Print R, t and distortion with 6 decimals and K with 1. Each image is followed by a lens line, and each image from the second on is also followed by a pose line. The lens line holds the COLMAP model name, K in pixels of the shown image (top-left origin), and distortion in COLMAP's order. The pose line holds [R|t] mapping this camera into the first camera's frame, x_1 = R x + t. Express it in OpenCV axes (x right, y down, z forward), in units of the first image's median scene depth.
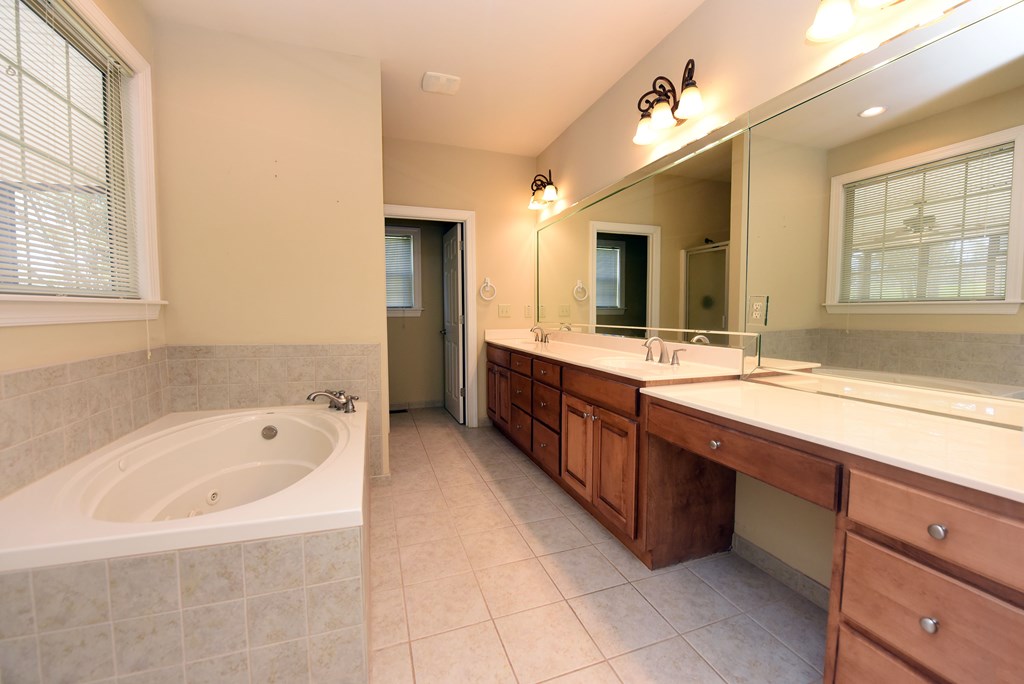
lens RADIAL K [[407.2, 0, 515.5], [0, 407.2, 336.1], [0, 0, 1]] dist [-0.018891, -0.000832]
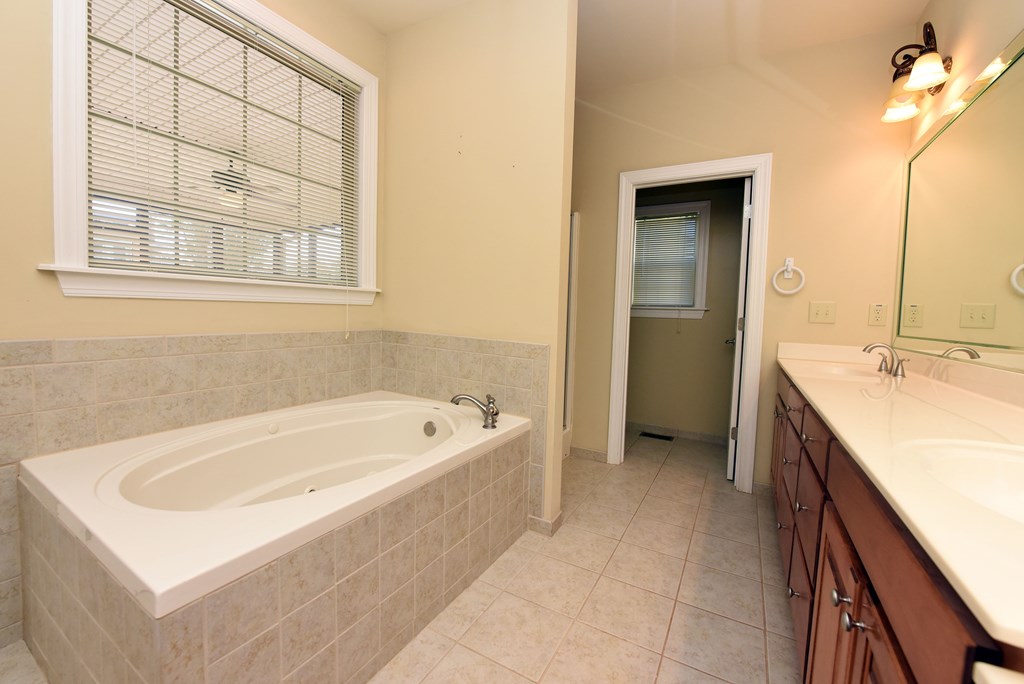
lens RADIAL K [[407.2, 0, 515.5], [0, 407.2, 336.1], [0, 0, 1]] dist [-0.018891, -0.000832]
pose [[0.657468, 0.069430, -0.750277, 0.198248], [-0.079675, 0.996569, 0.022402, -0.011238], [0.749258, 0.045050, 0.660744, 0.482622]]
